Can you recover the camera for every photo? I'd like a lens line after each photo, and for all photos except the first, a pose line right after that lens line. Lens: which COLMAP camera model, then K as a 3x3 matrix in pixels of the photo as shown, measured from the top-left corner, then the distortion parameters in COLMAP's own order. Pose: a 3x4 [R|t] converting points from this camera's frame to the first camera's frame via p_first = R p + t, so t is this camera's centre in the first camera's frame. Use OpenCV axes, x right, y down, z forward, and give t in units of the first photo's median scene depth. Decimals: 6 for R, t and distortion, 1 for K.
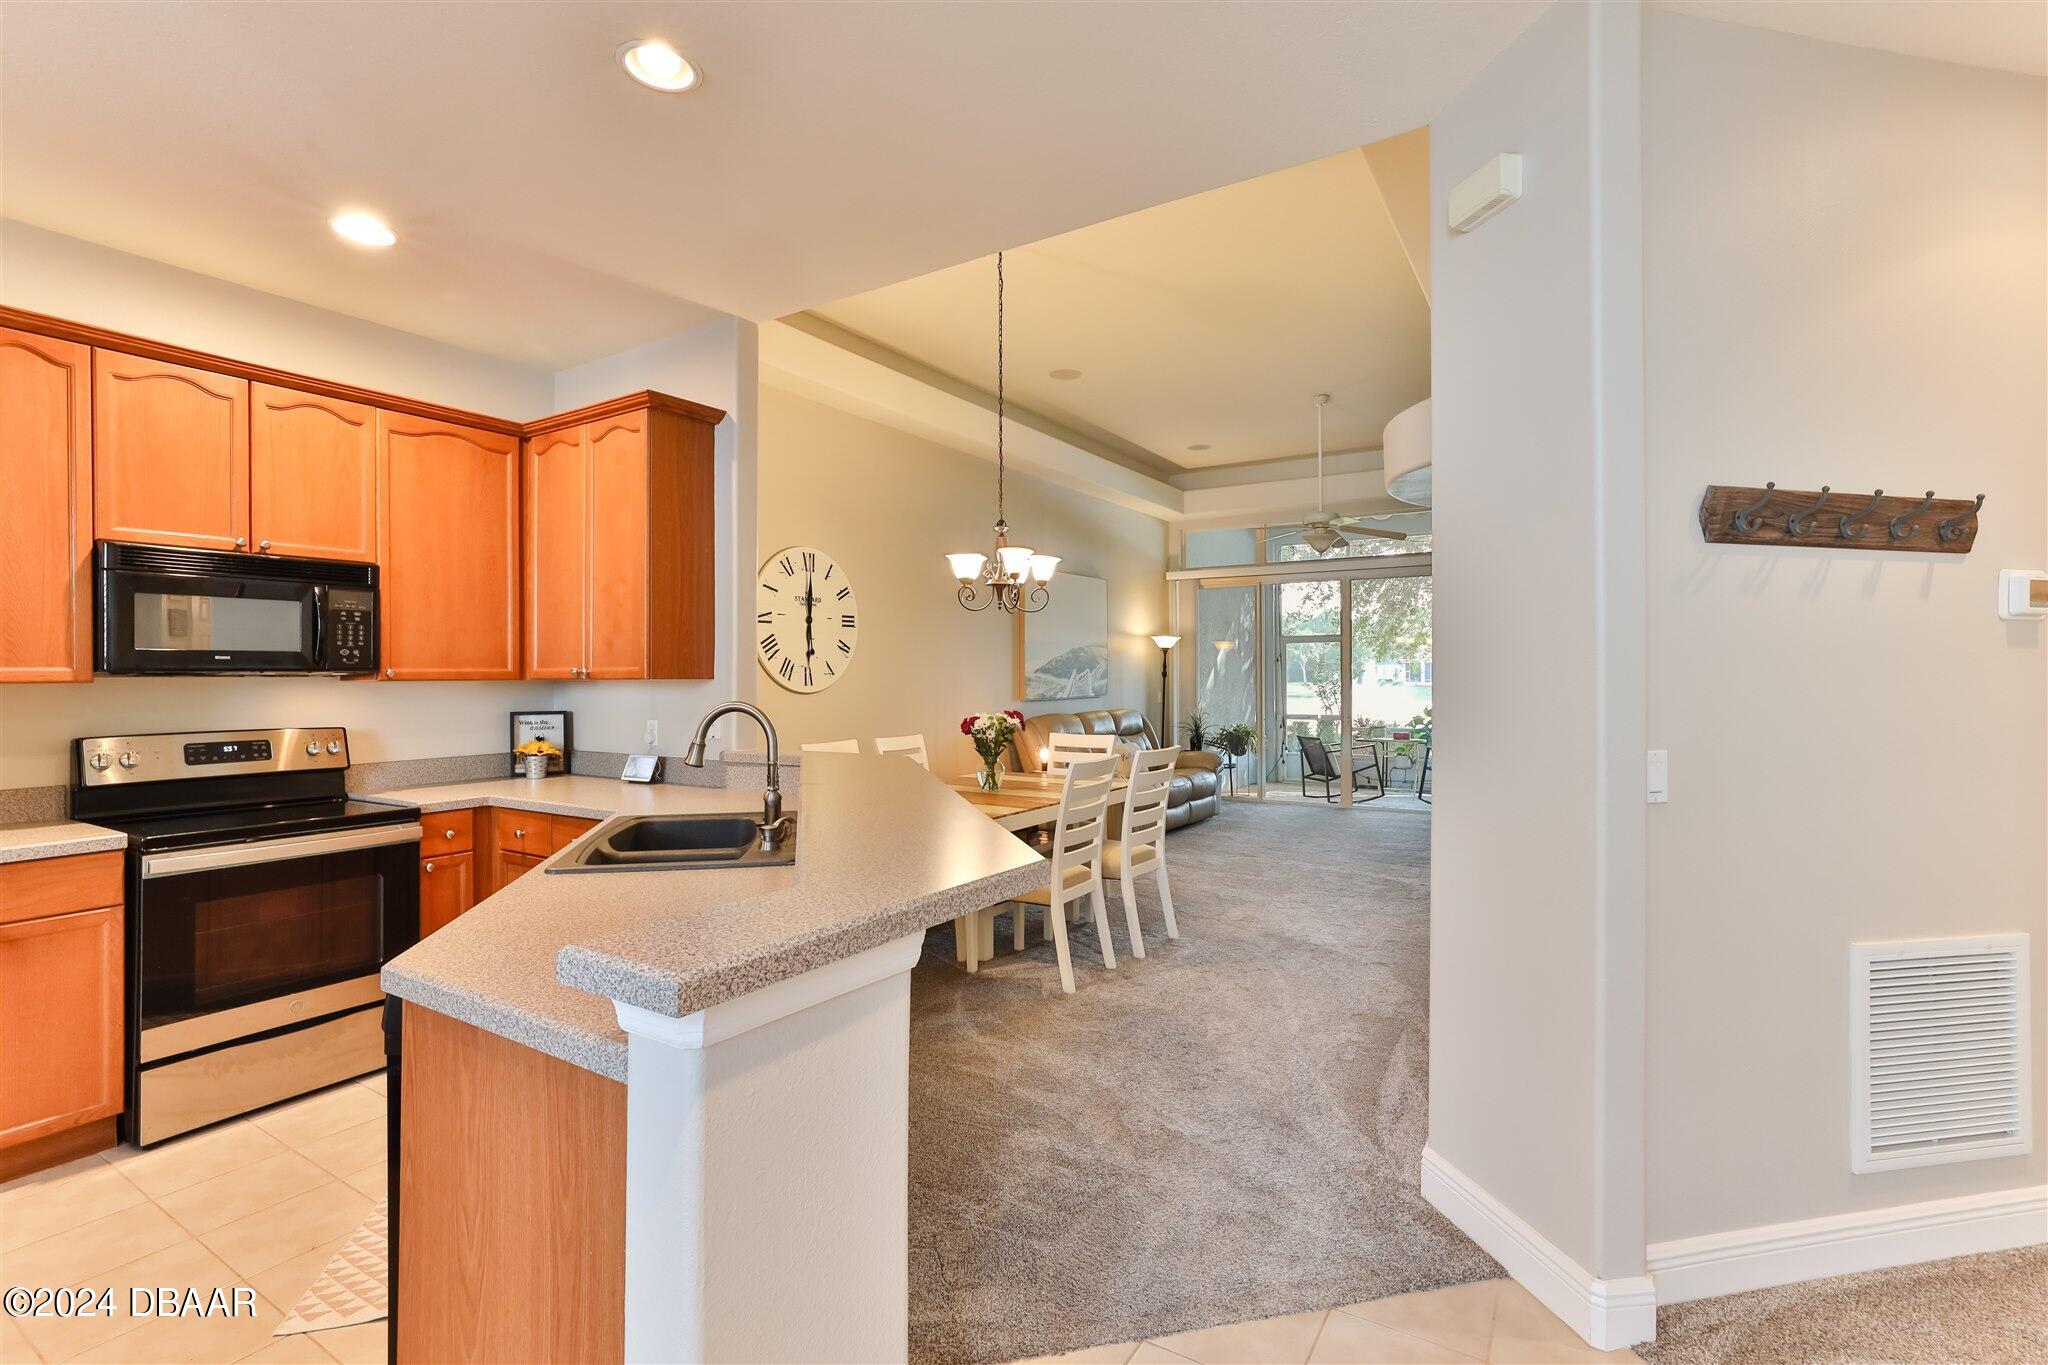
lens RADIAL K [[939.9, 0, 1020.5], [0, 939.9, 670.3], [0, 0, 1]] dist [-0.033457, 0.021230]
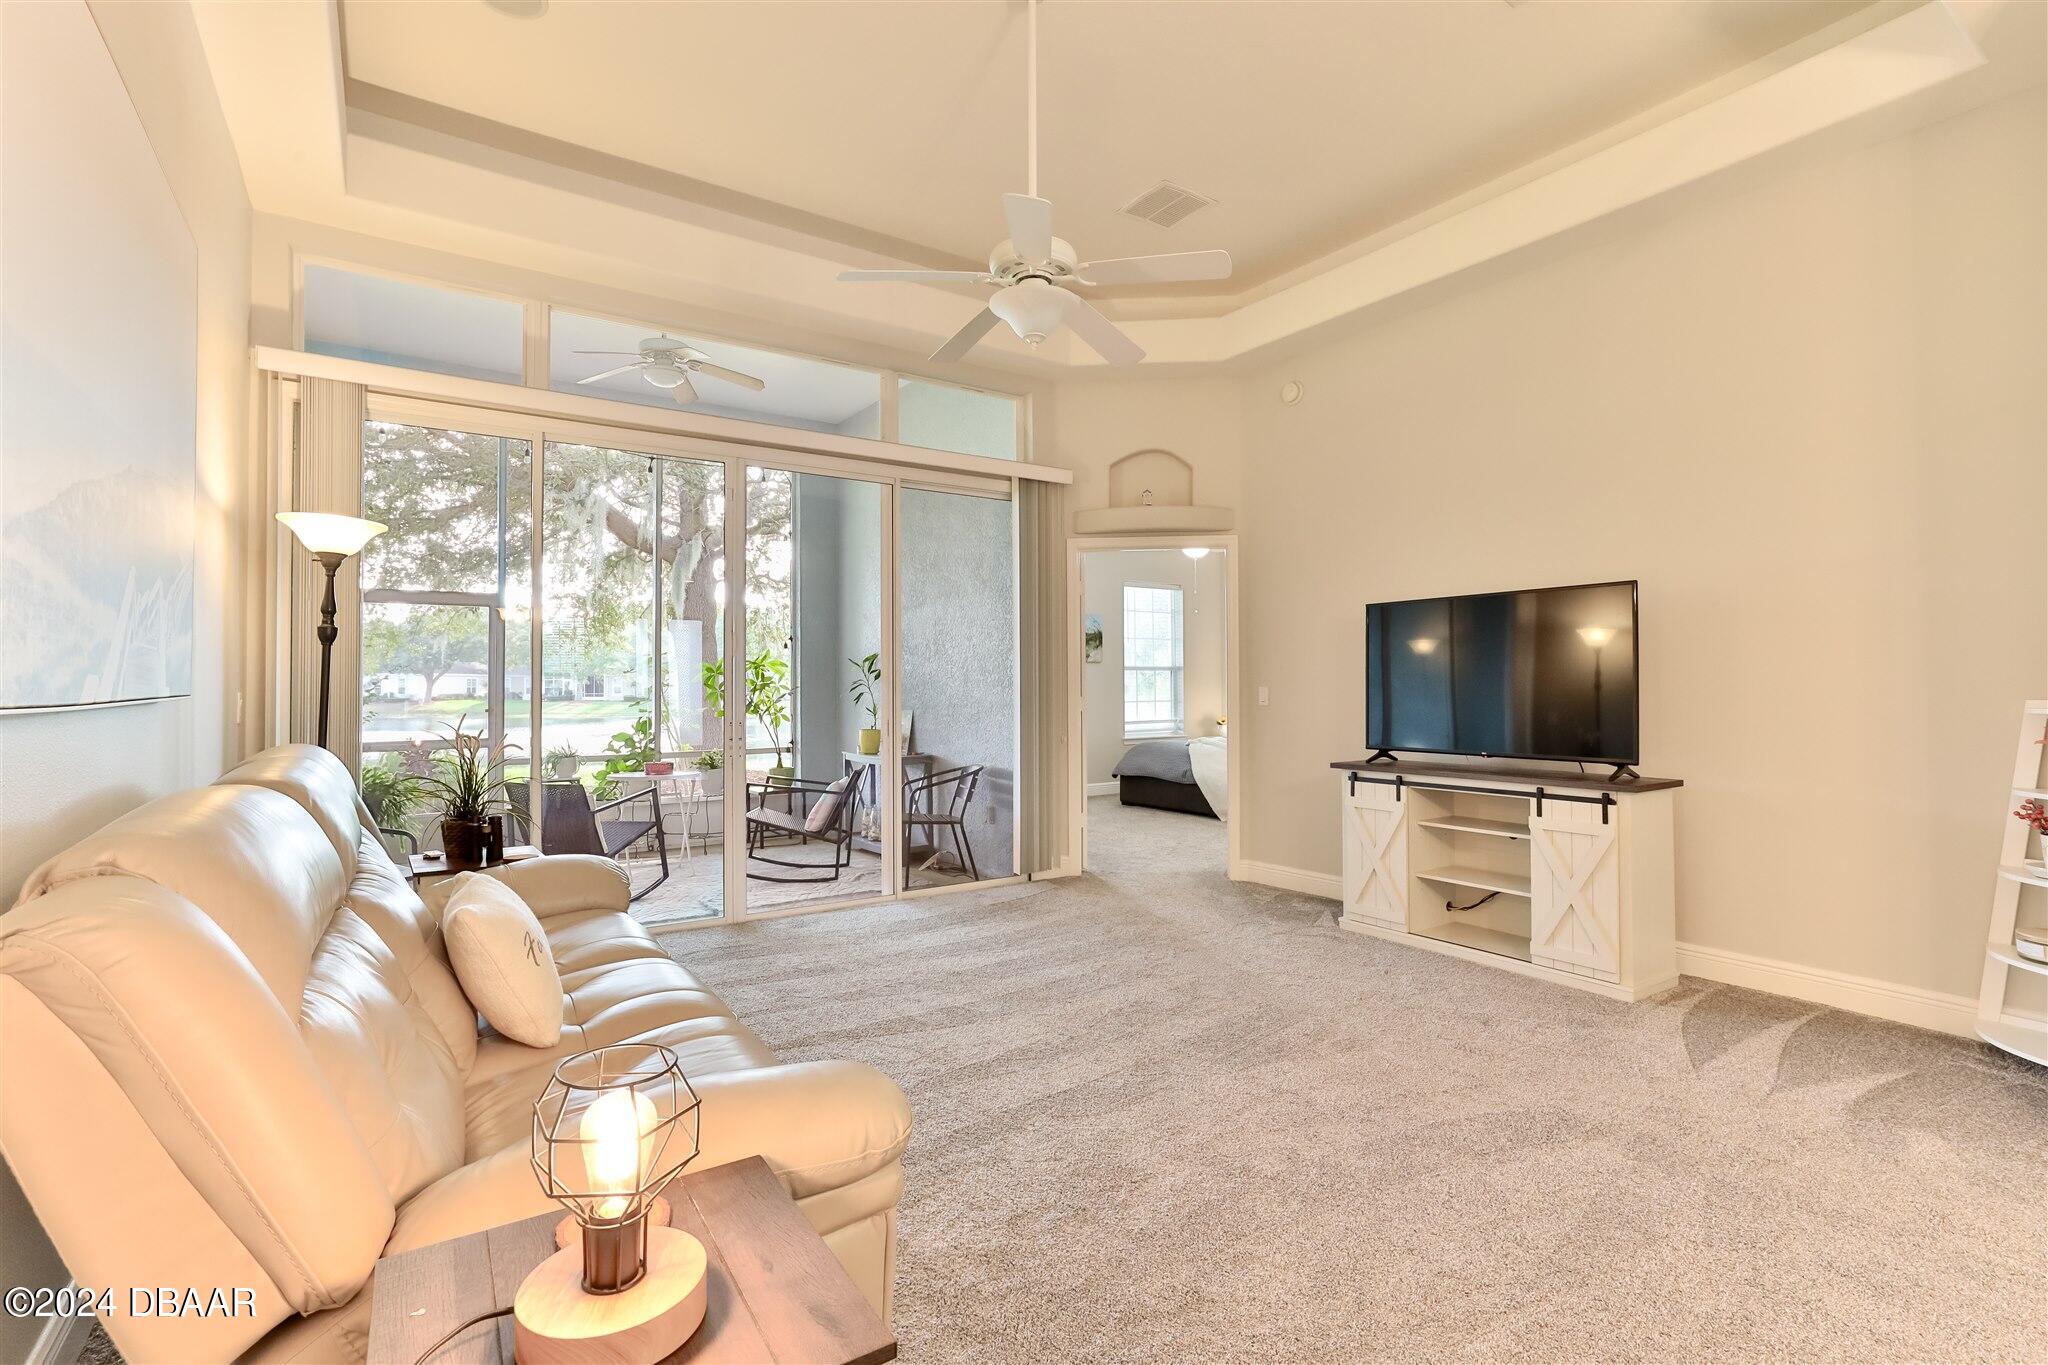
lens RADIAL K [[944.3, 0, 1035.5], [0, 944.3, 675.1], [0, 0, 1]] dist [-0.040269, 0.021549]
pose [[0.398102, 0.013619, 0.917240, -0.047520], [-0.004420, 0.999907, -0.012929, 0.023151], [-0.917330, 0.001093, 0.398125, 0.692508]]
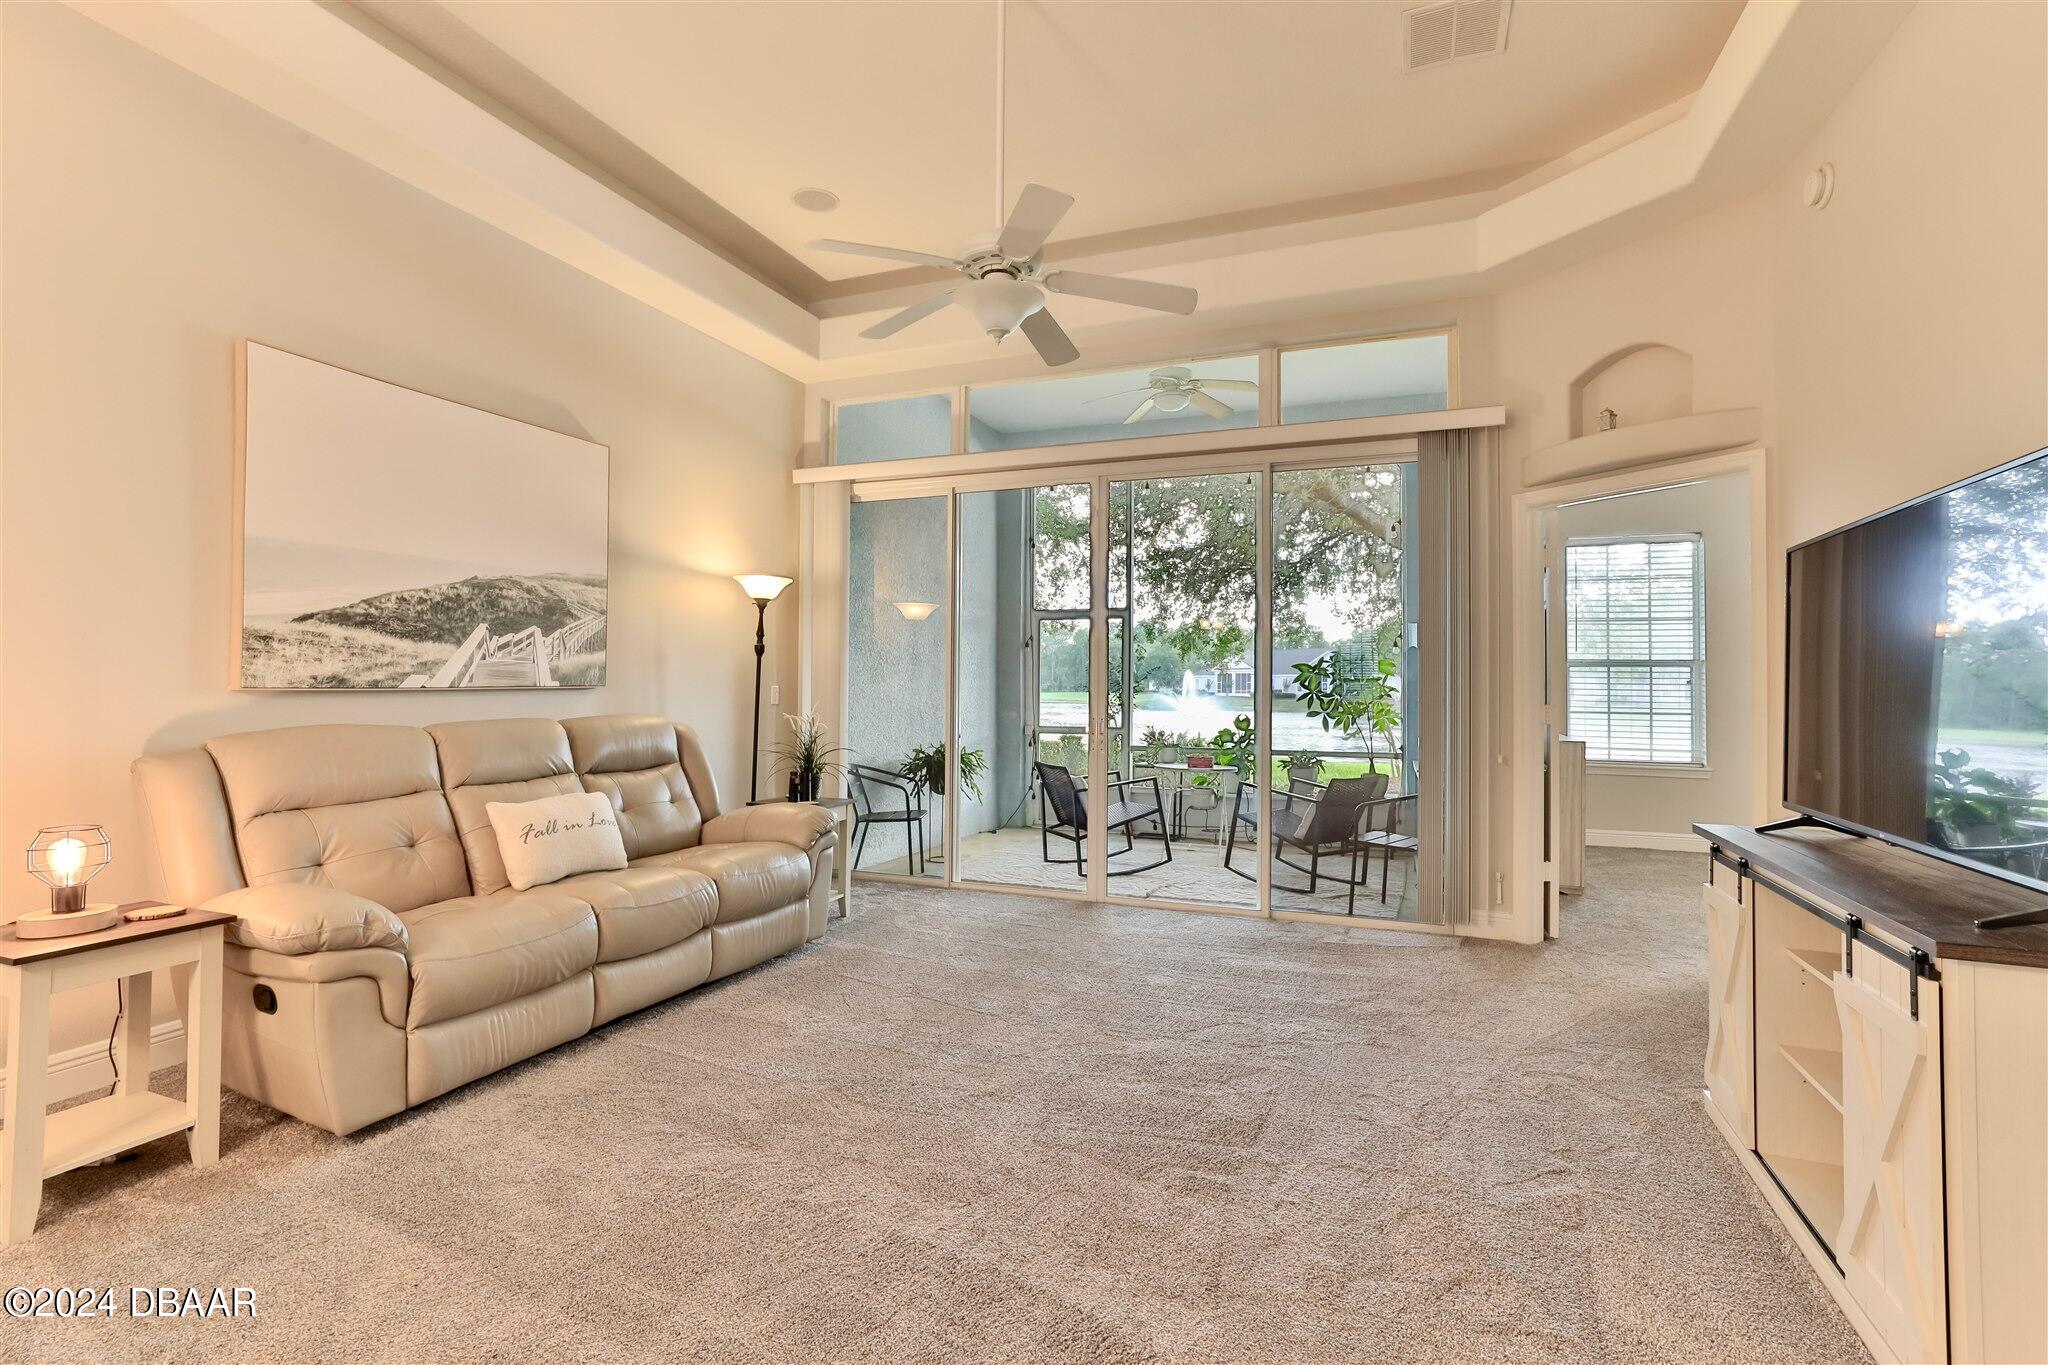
lens RADIAL K [[953.1, 0, 1008.2], [0, 953.1, 672.6], [0, 0, 1]] dist [-0.033796, 0.023481]
pose [[0.984833, 0.014389, 0.172907, 0.212083], [-0.013499, 0.999889, -0.006326, 0.019949], [-0.172979, 0.003896, 0.984918, 0.491435]]
